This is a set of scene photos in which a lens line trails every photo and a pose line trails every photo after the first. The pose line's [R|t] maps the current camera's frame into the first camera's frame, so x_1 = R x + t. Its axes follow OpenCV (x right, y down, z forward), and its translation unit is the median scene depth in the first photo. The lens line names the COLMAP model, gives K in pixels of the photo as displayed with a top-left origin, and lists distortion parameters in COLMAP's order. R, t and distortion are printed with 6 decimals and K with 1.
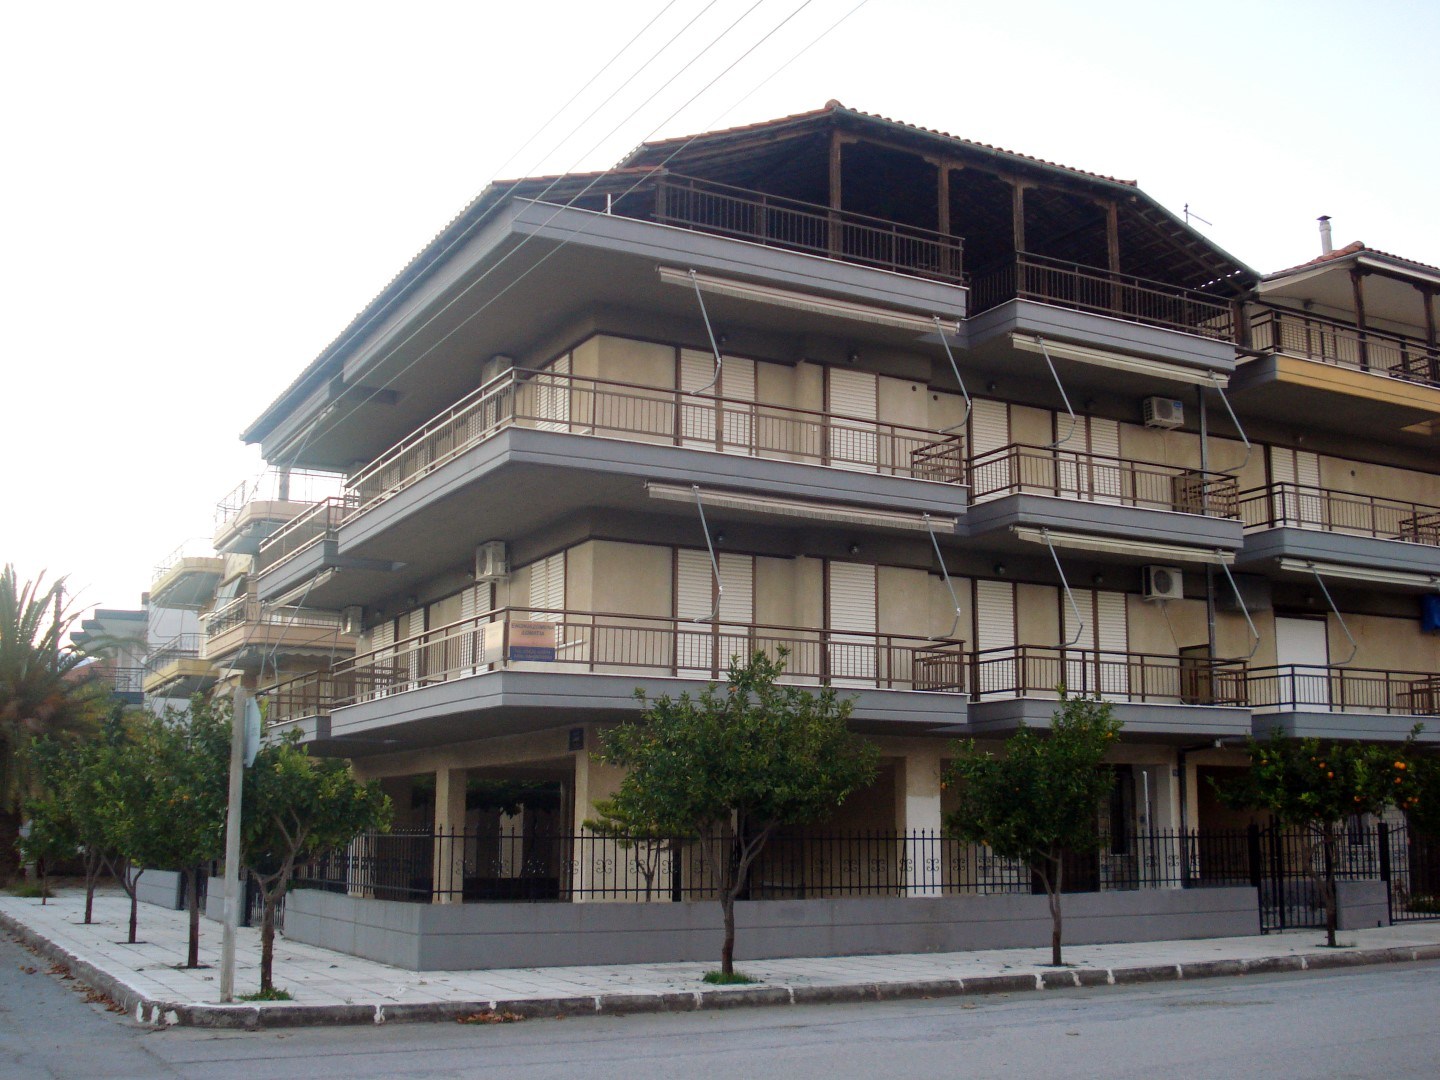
lens RADIAL K [[1576.8, 0, 720.1], [0, 1576.8, 542.5], [0, 0, 1]] dist [-0.011325, 0.000000]
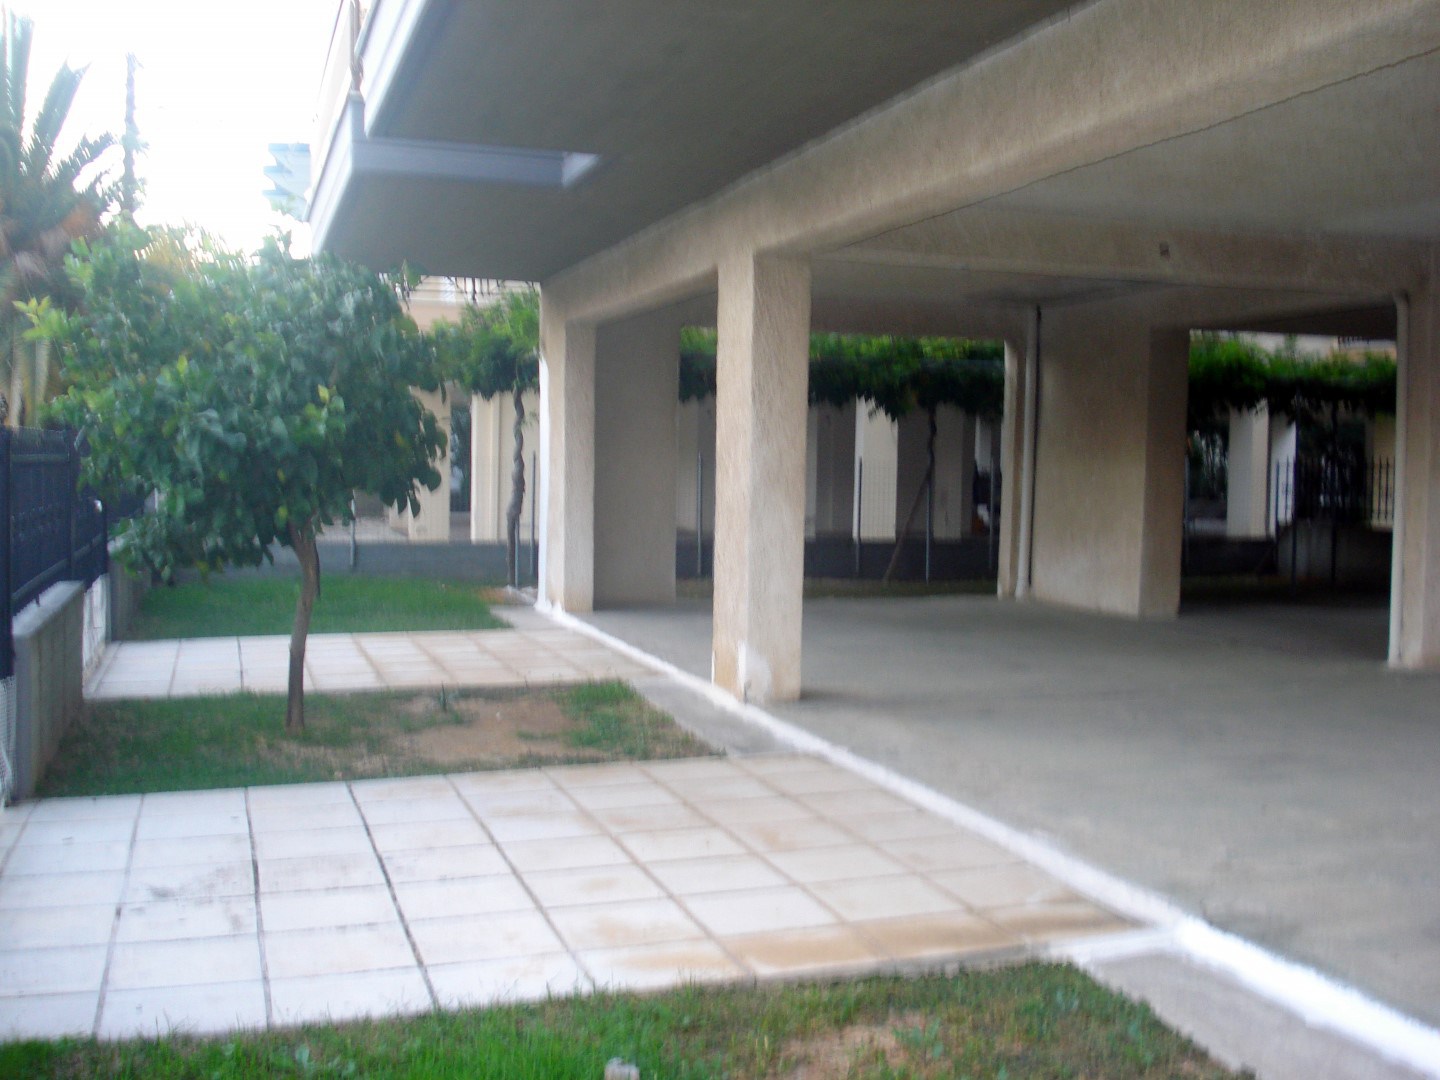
lens RADIAL K [[1576.8, 0, 720.5], [0, 1576.8, 538.7], [0, 0, 1]] dist [-0.011325, 0.000000]
pose [[0.979922, 0.025826, -0.197701, -0.091788], [0.021454, 0.972160, 0.233336, 0.099614], [0.198223, -0.232892, 0.952086, 0.545798]]
